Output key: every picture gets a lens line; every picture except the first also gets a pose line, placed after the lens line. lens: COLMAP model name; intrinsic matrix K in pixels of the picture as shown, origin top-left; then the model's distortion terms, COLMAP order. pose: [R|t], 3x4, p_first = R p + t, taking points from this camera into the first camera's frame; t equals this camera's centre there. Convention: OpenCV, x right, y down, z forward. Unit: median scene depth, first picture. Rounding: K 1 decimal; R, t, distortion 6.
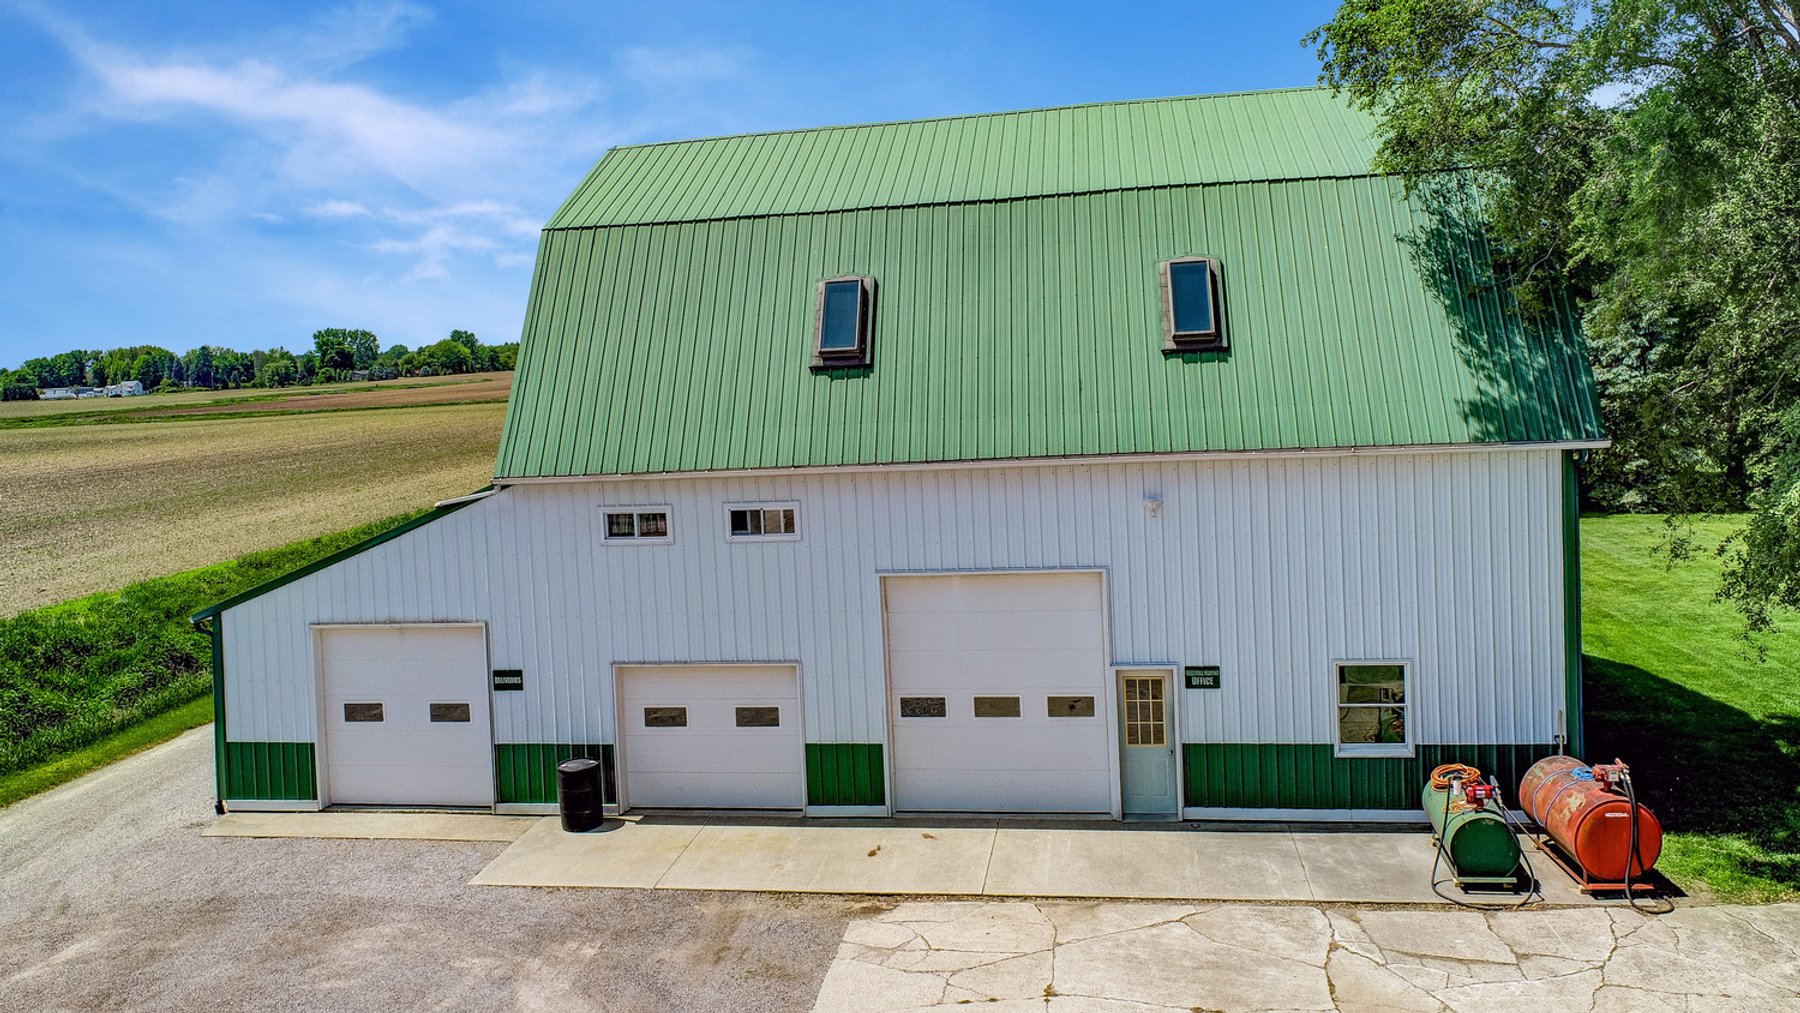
lens RADIAL K [[1230.0, 0, 911.4], [0, 1230.0, 461.3], [0, 0, 1]] dist [-0.005892, -0.001704]
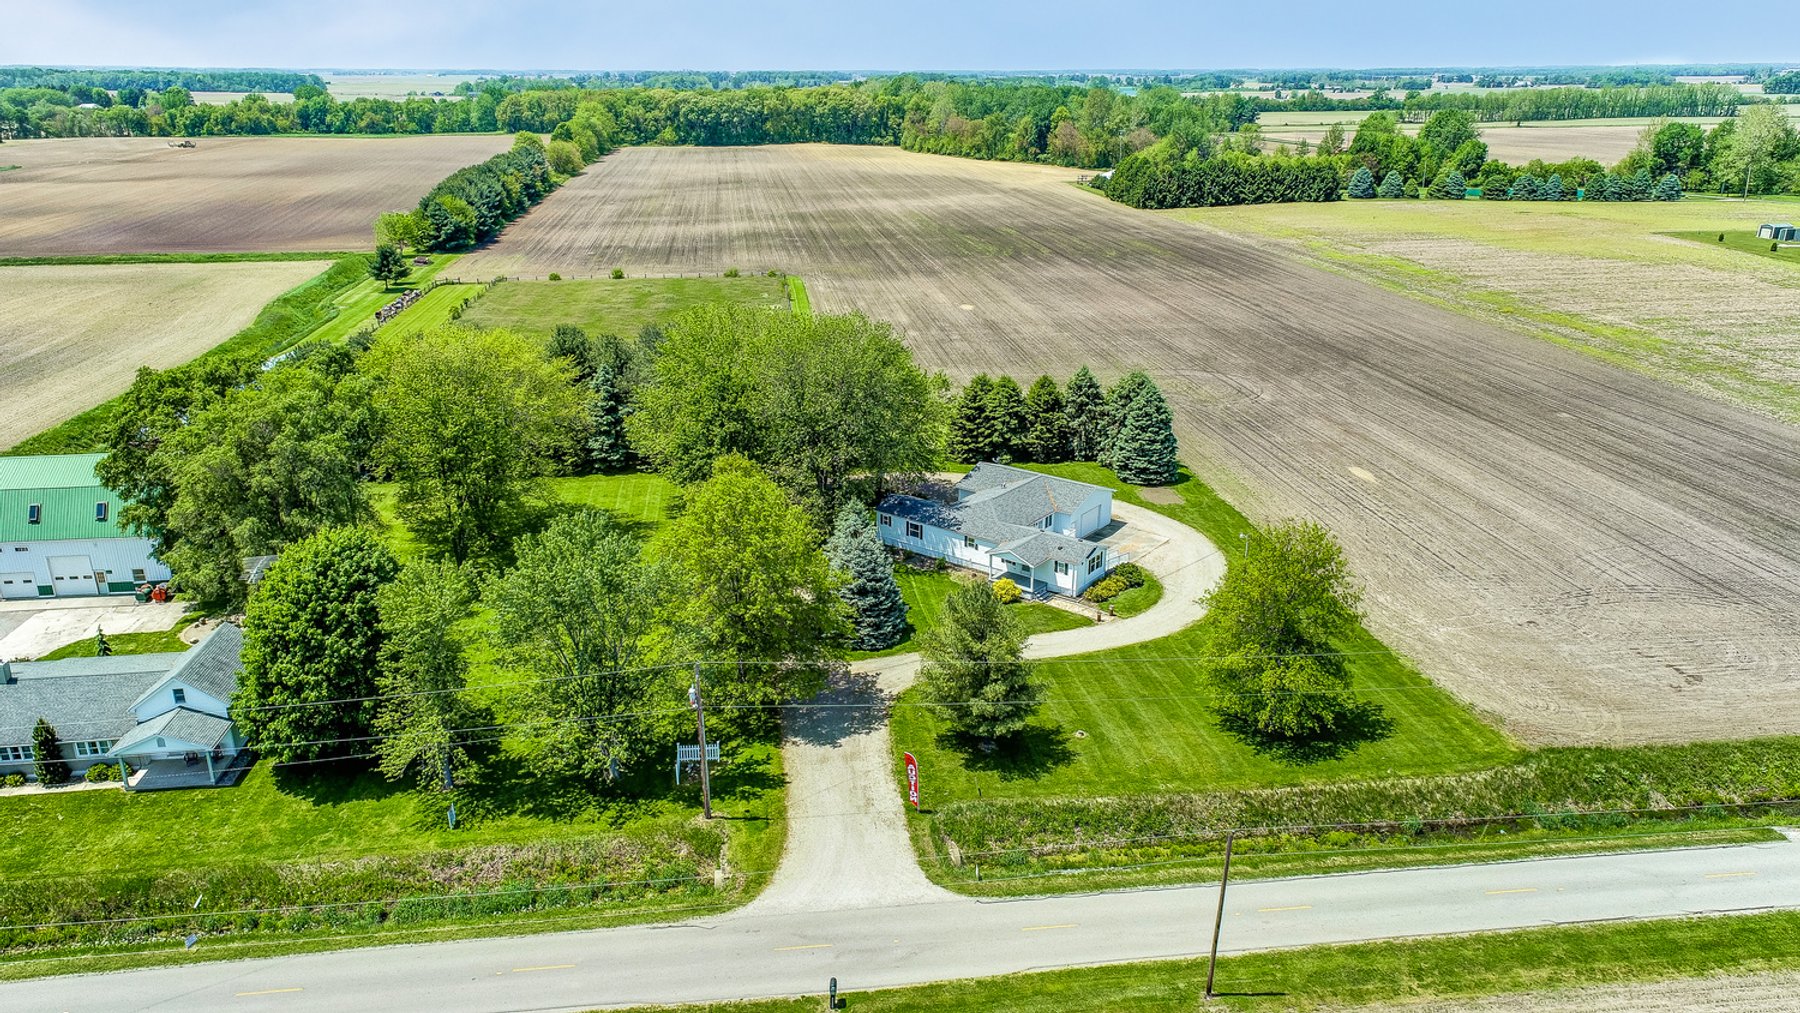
lens RADIAL K [[1208.7, 0, 900.0], [0, 1208.7, 506.5], [0, 0, 1]] dist [0.026195, -0.000655]
pose [[0.968152, -0.043221, 0.246604, 2.450962], [-0.019862, 0.968622, 0.247744, -1.644862], [-0.249574, -0.244752, 0.936915, -5.334382]]
